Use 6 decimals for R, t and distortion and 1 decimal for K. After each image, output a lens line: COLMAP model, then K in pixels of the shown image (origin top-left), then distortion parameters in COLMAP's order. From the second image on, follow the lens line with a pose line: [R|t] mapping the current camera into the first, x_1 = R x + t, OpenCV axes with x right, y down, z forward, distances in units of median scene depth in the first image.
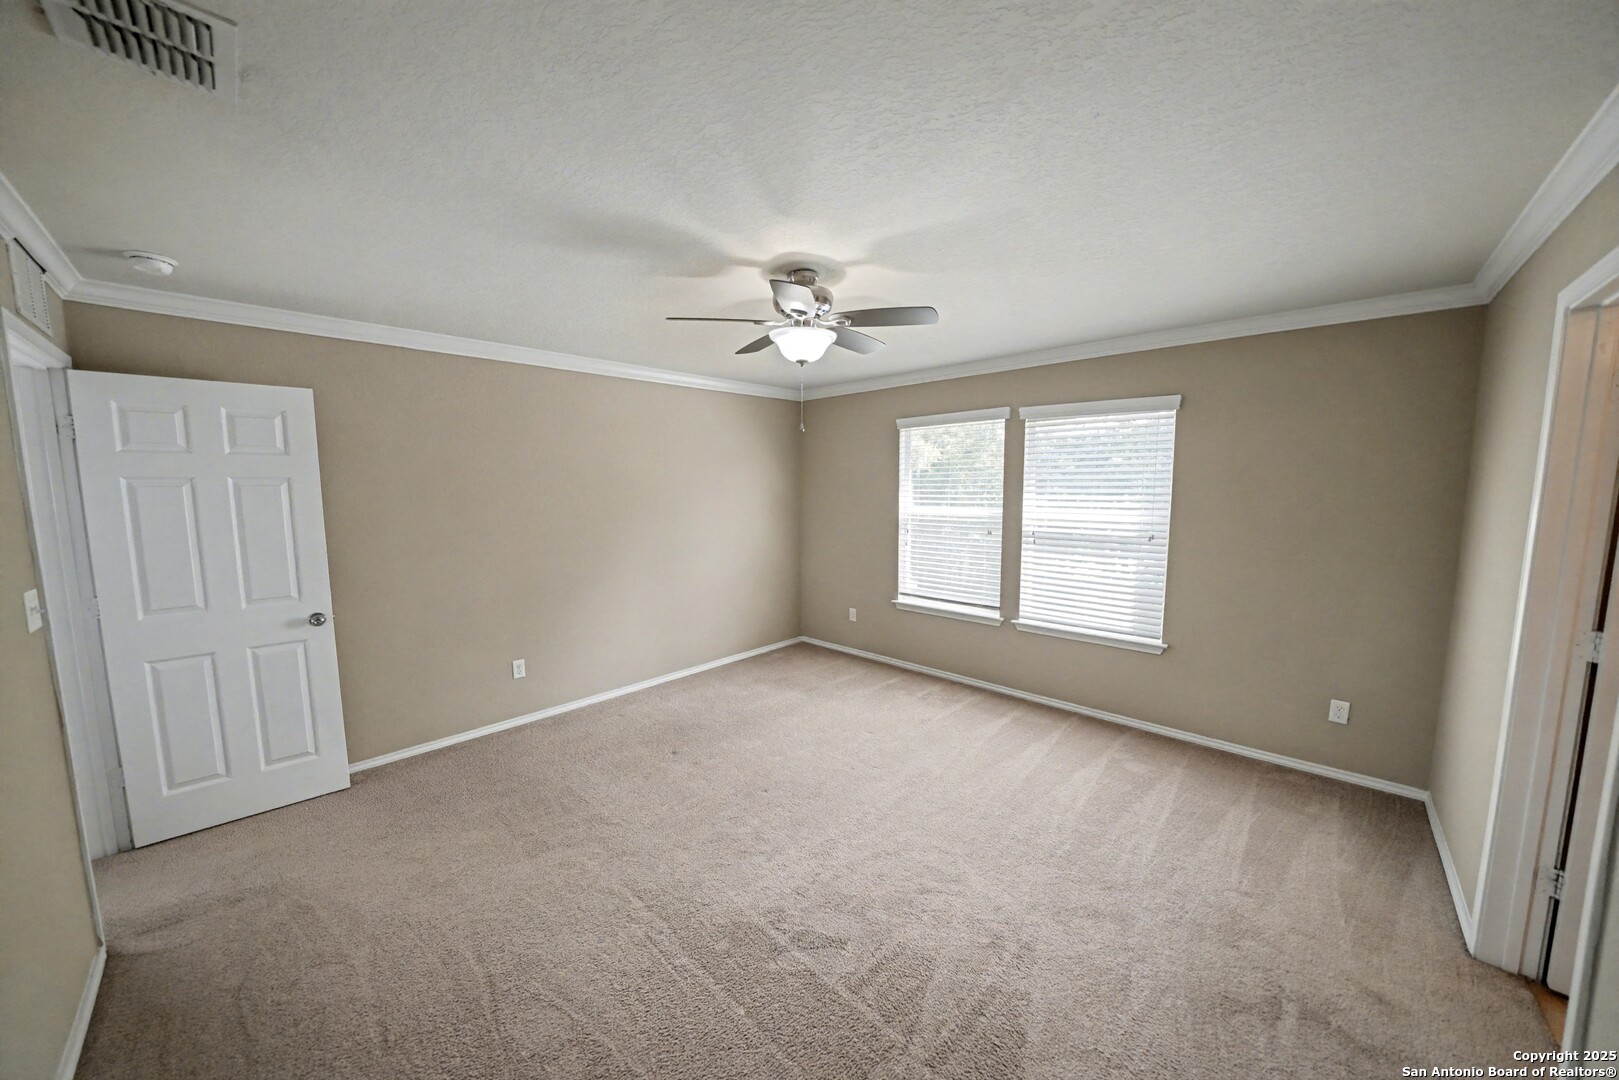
lens RADIAL K [[558.5, 0, 795.3], [0, 558.5, 544.7], [0, 0, 1]] dist [-0.023572, 0.001354]
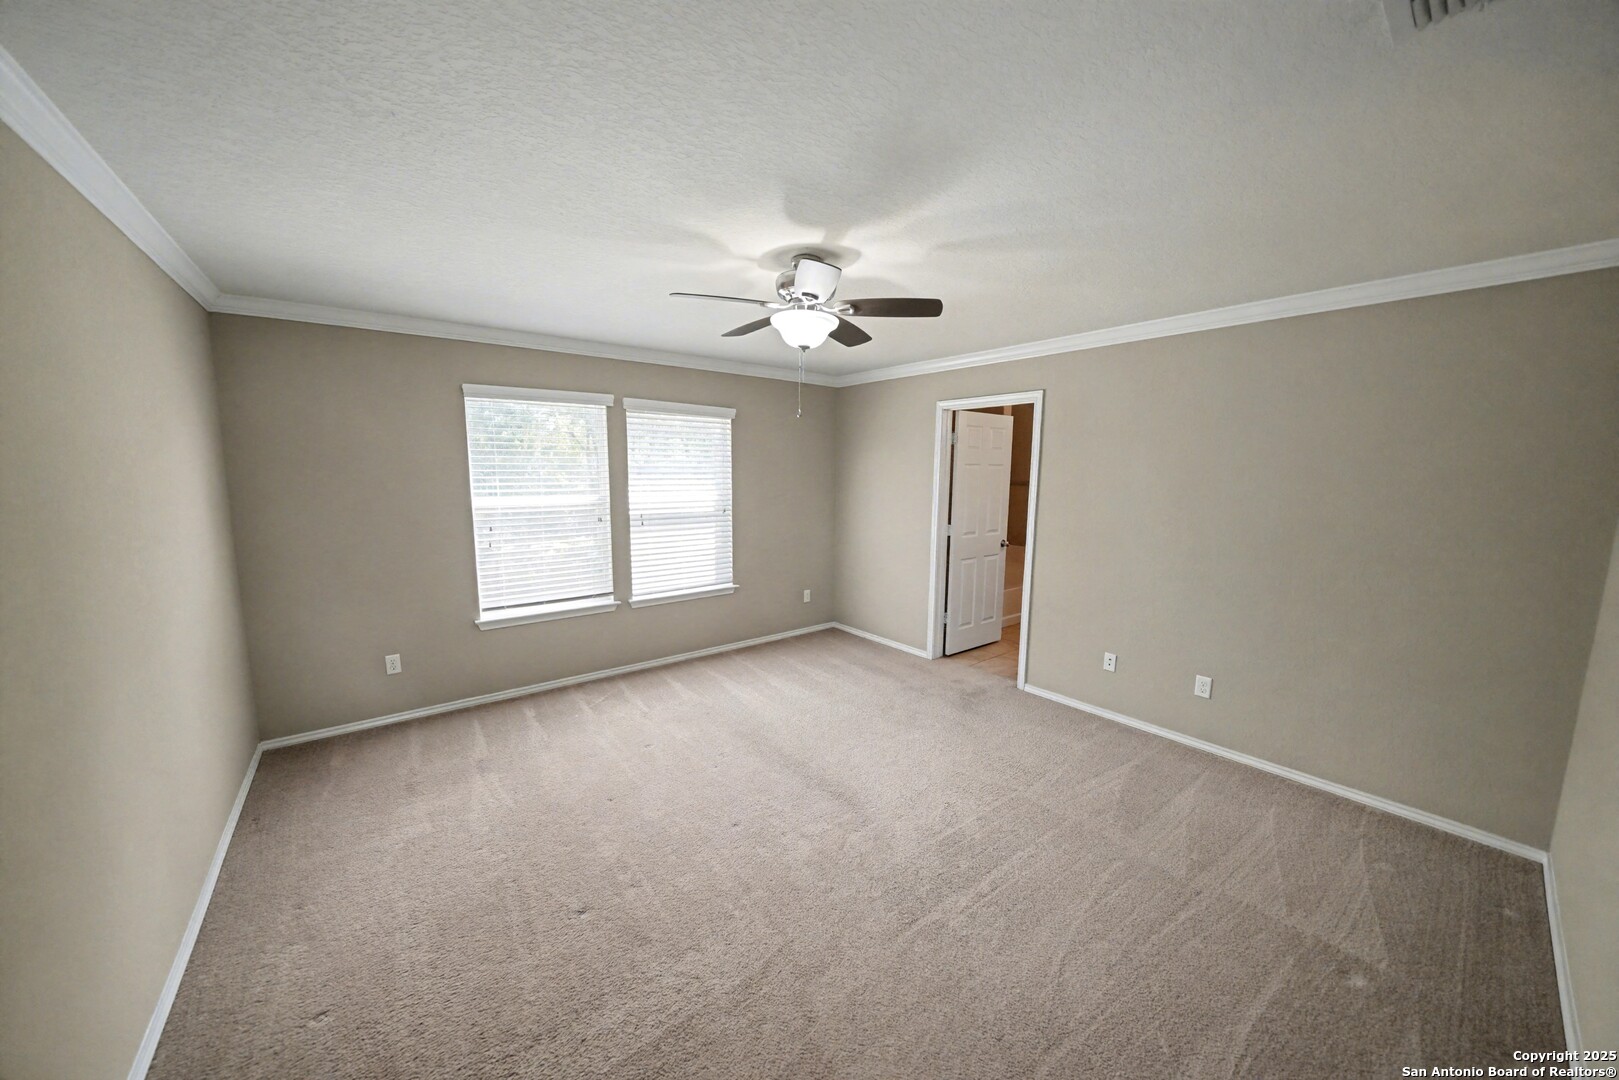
lens RADIAL K [[558.5, 0, 797.5], [0, 558.5, 544.6], [0, 0, 1]] dist [-0.023572, 0.001354]
pose [[0.136225, -0.122053, 0.983131, -0.602664], [0.097330, 0.989230, 0.109324, -0.054181], [-0.985885, 0.080796, 0.146638, 0.533512]]
